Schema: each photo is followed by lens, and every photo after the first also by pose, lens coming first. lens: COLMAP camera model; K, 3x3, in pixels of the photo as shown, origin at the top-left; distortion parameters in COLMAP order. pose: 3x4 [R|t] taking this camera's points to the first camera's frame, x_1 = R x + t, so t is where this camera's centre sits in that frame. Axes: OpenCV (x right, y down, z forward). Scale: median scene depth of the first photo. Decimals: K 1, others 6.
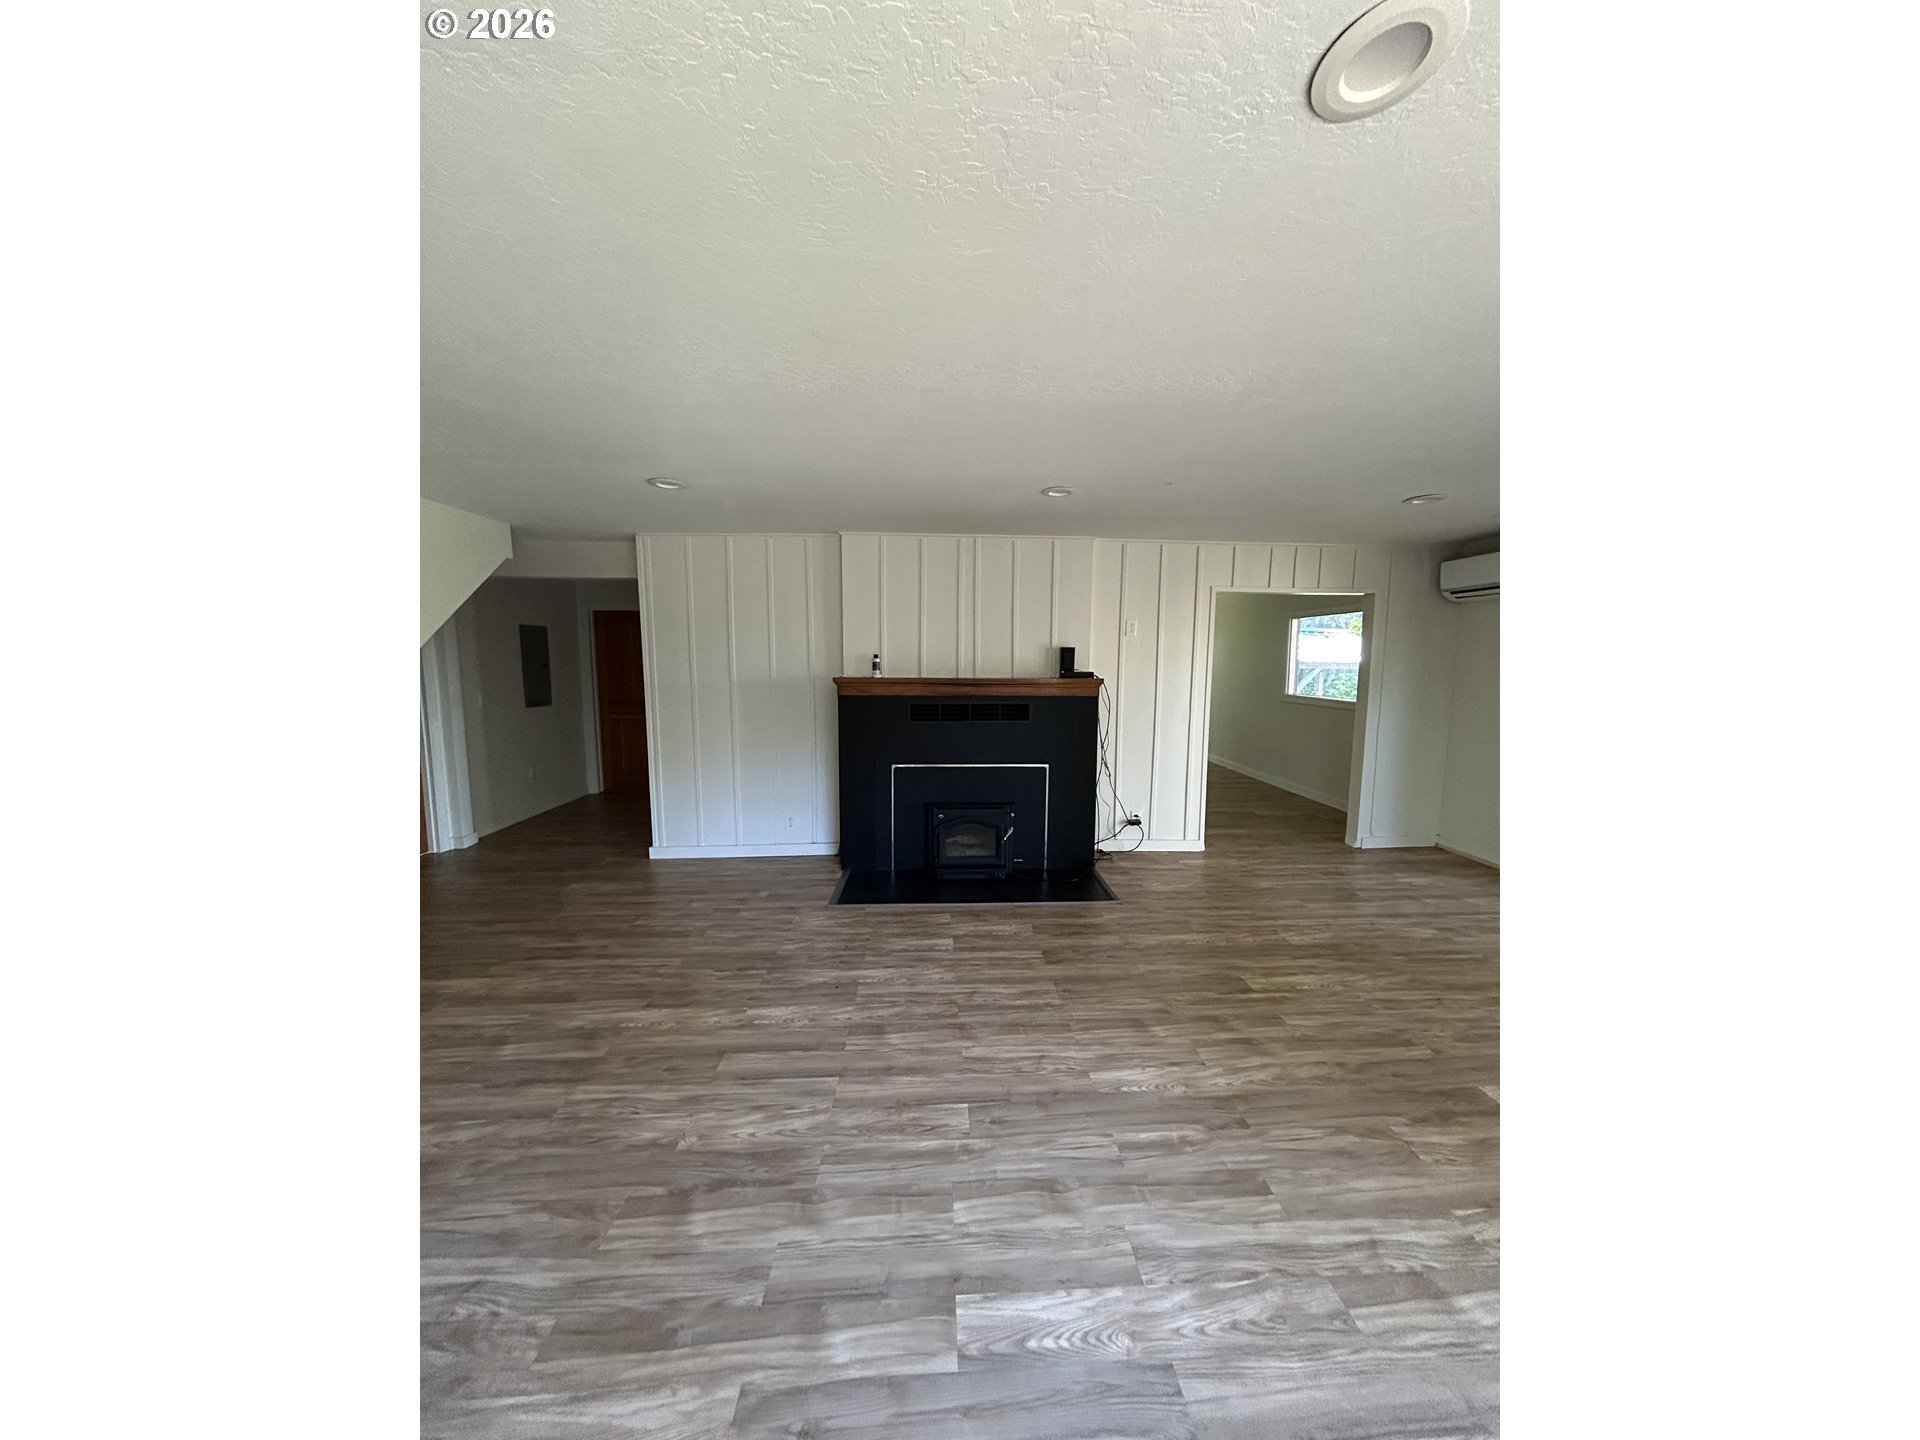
lens RADIAL K [[578.3, 0, 966.3], [0, 578.3, 718.8], [0, 0, 1]] dist [-0.000422, 0.000053]
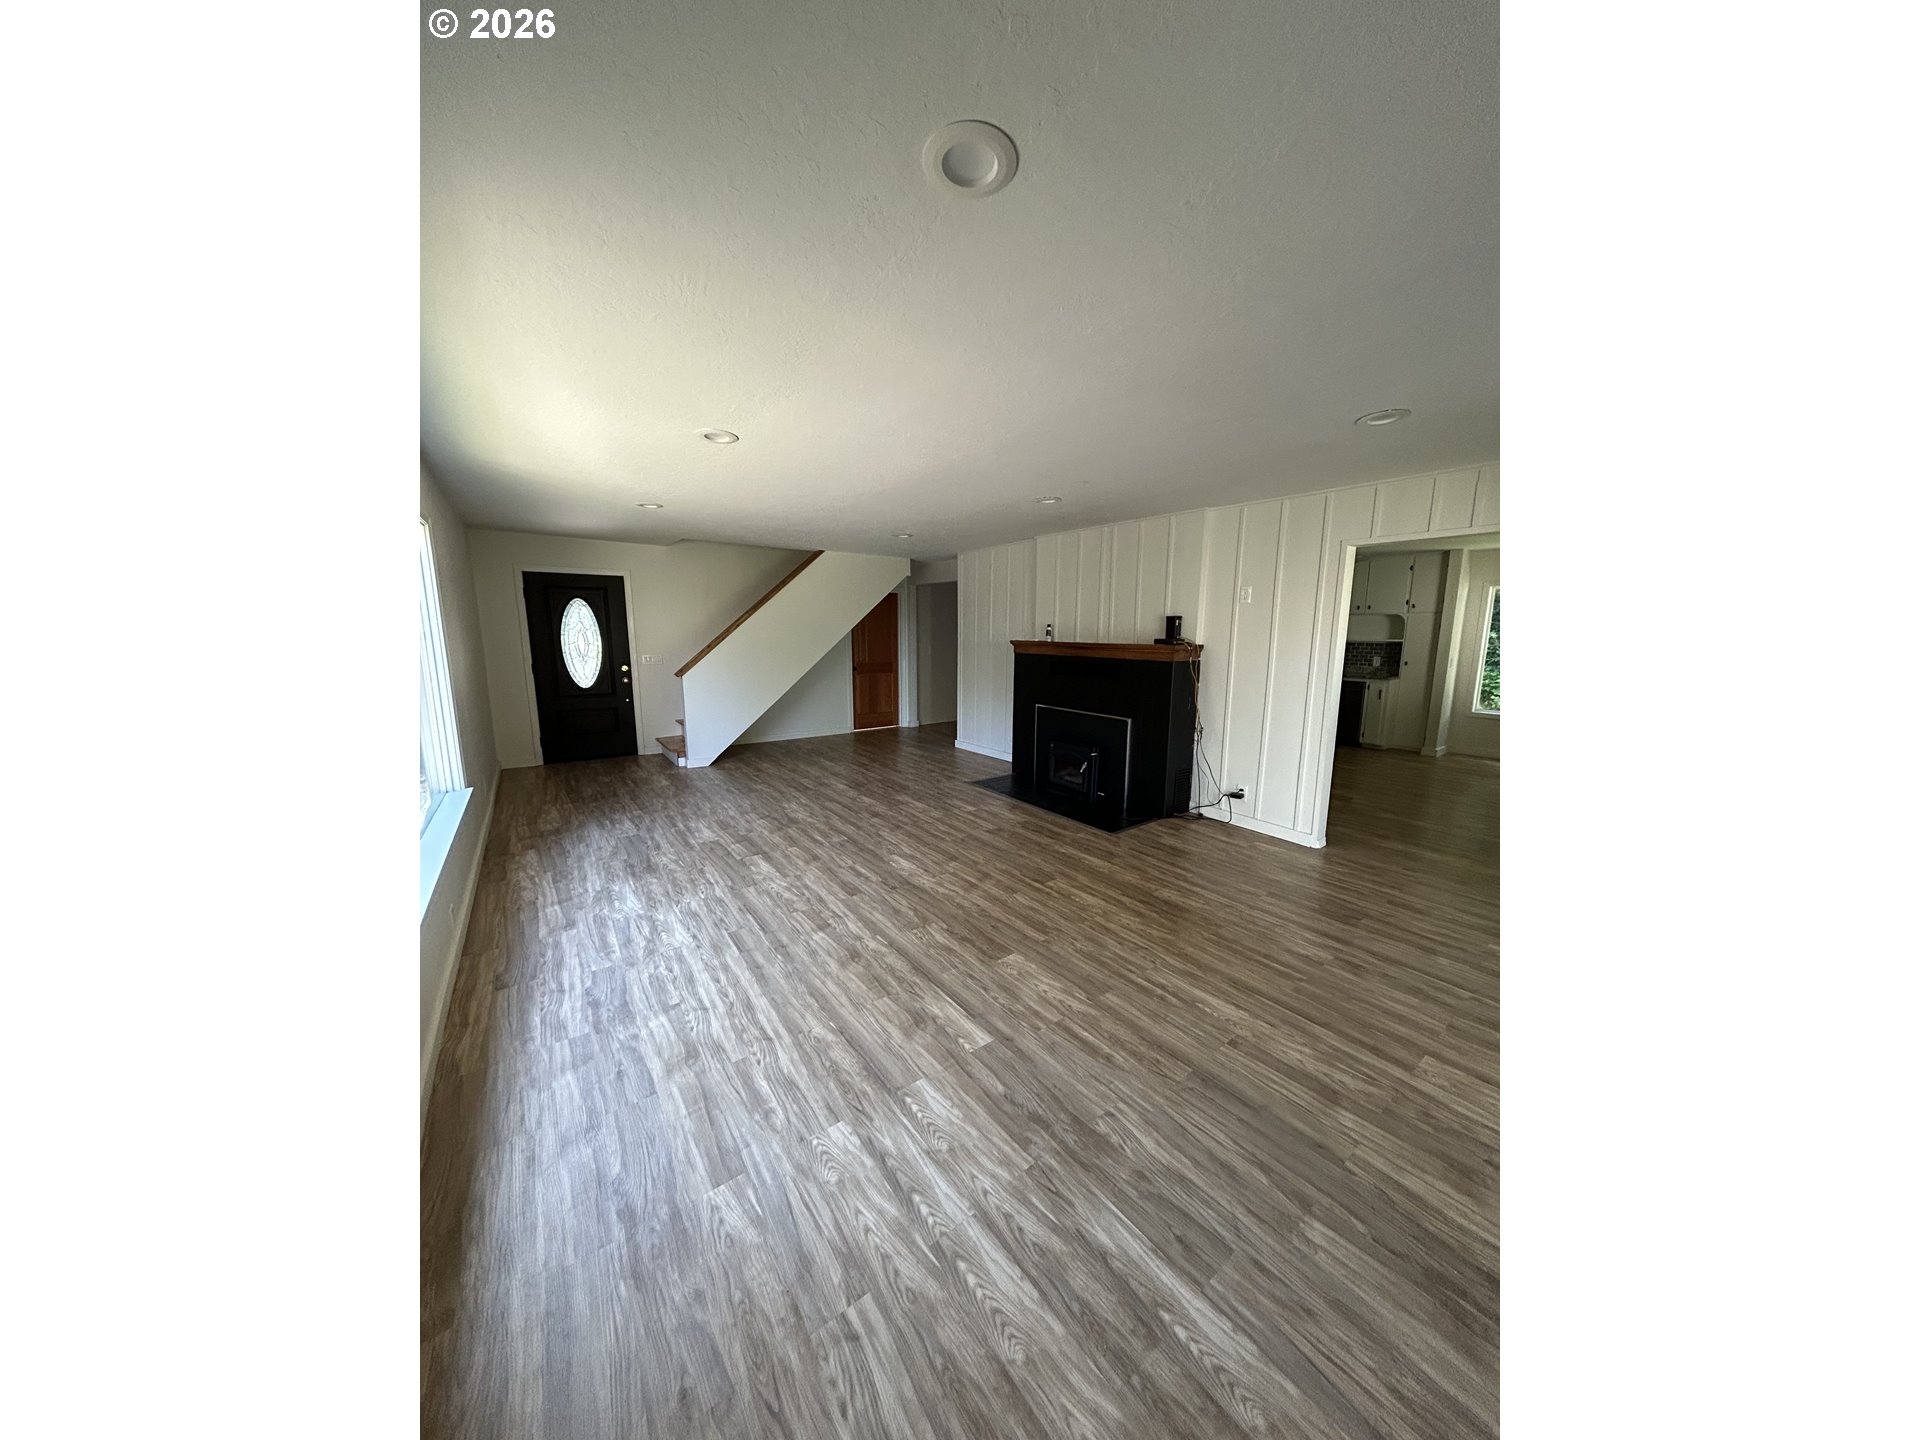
lens RADIAL K [[578.3, 0, 966.3], [0, 578.3, 718.8], [0, 0, 1]] dist [-0.000422, 0.000053]
pose [[0.551976, 0.125722, -0.824328, 1.098273], [-0.086211, 0.991875, 0.093548, -0.000982], [0.829391, 0.019430, 0.558330, 0.099917]]
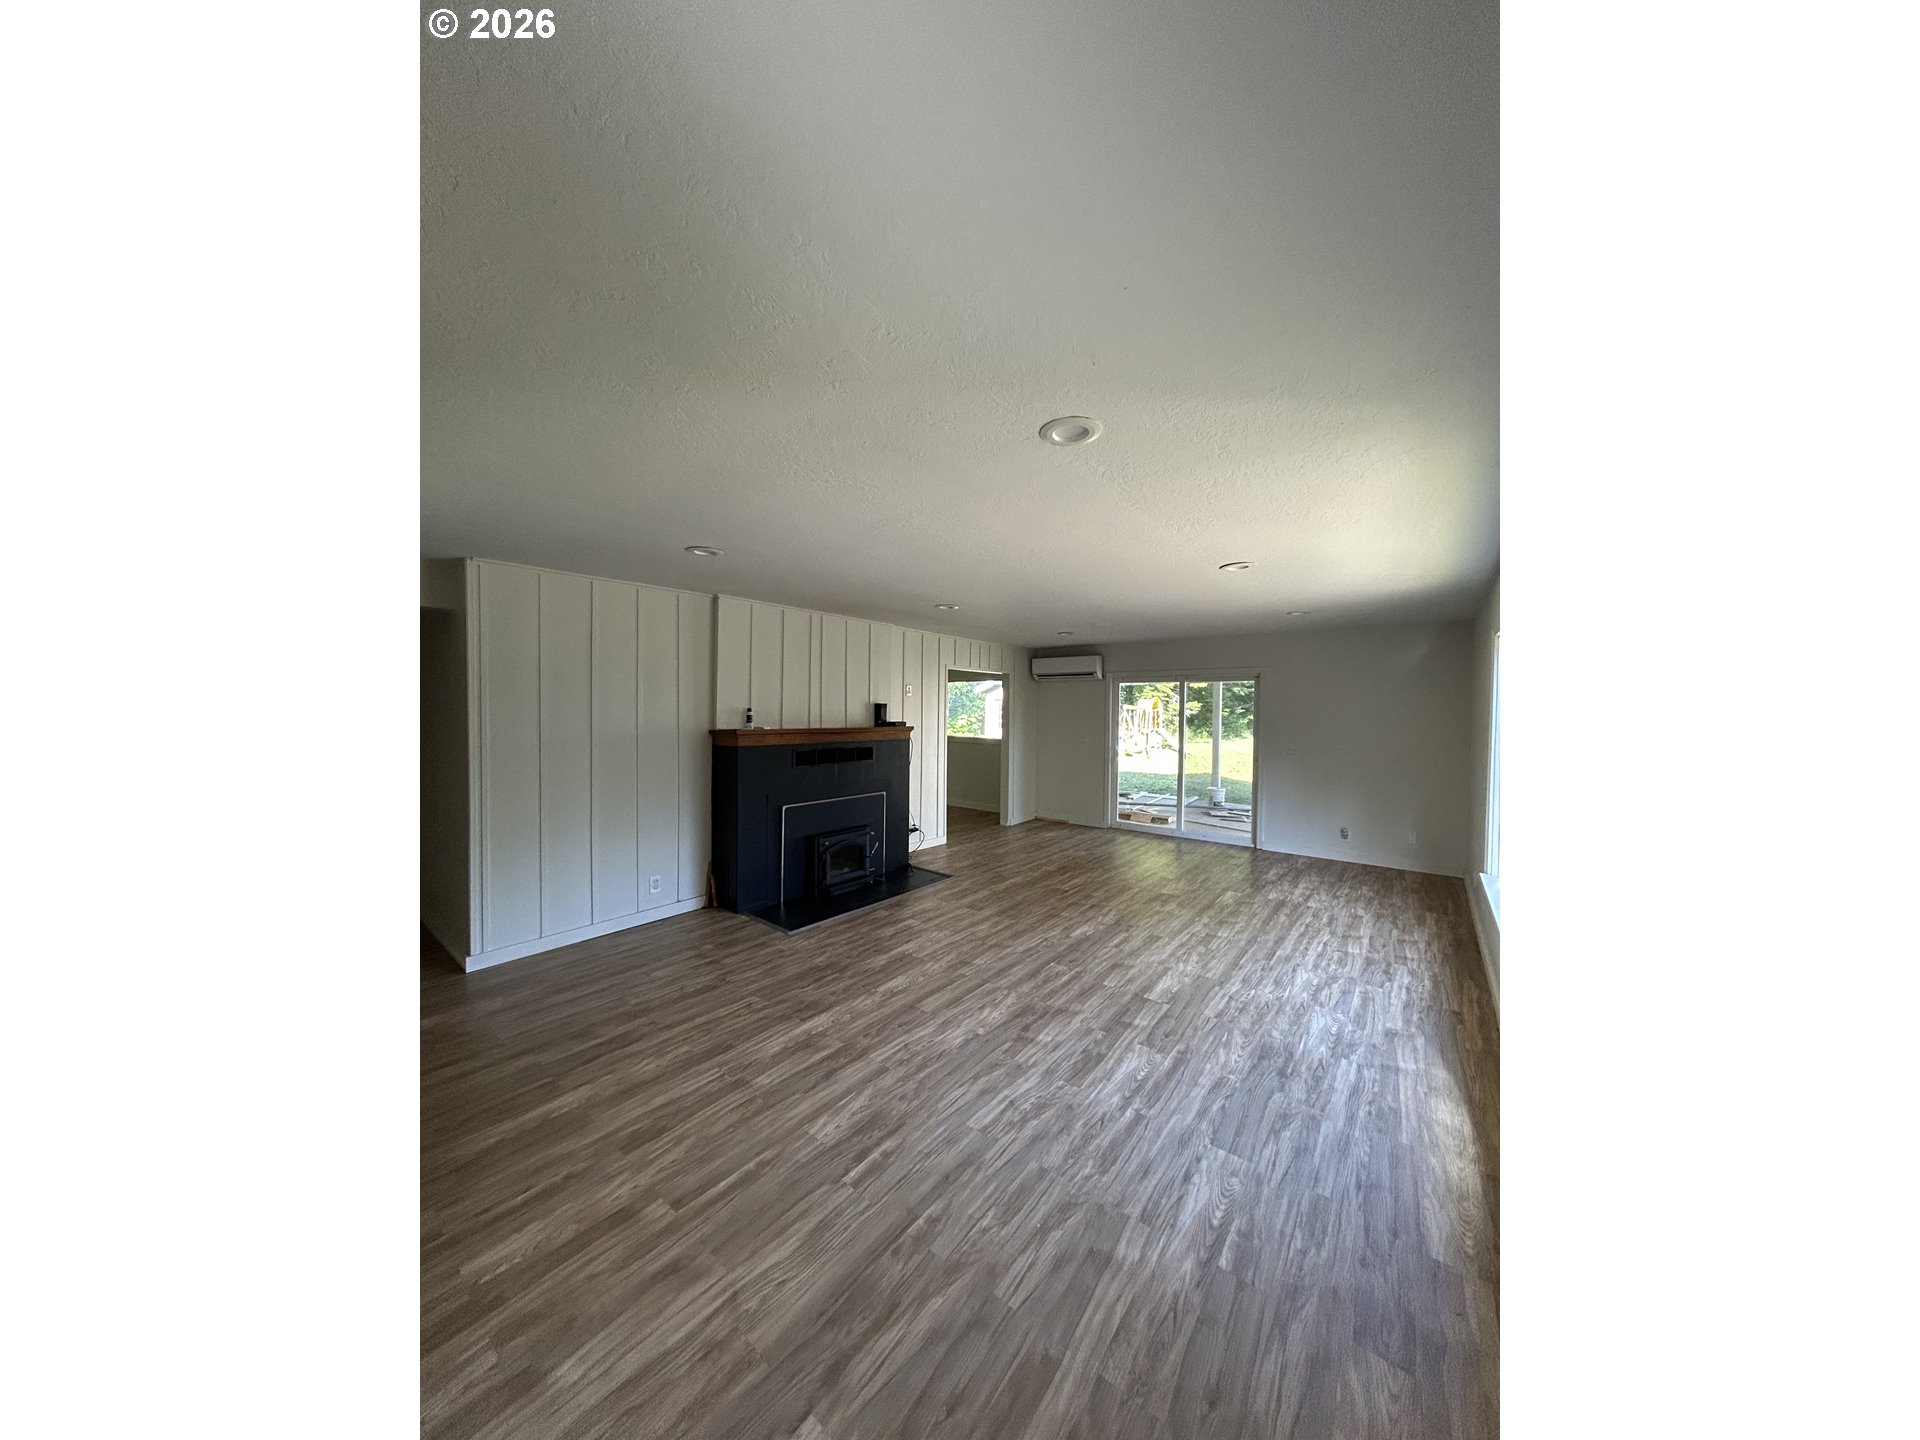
lens RADIAL K [[578.3, 0, 966.3], [0, 578.3, 718.8], [0, 0, 1]] dist [-0.000422, 0.000053]
pose [[0.662932, -0.009248, 0.748622, -0.867506], [0.068377, 0.996493, -0.048241, -0.013020], [-0.745550, 0.083169, 0.661239, -0.031612]]
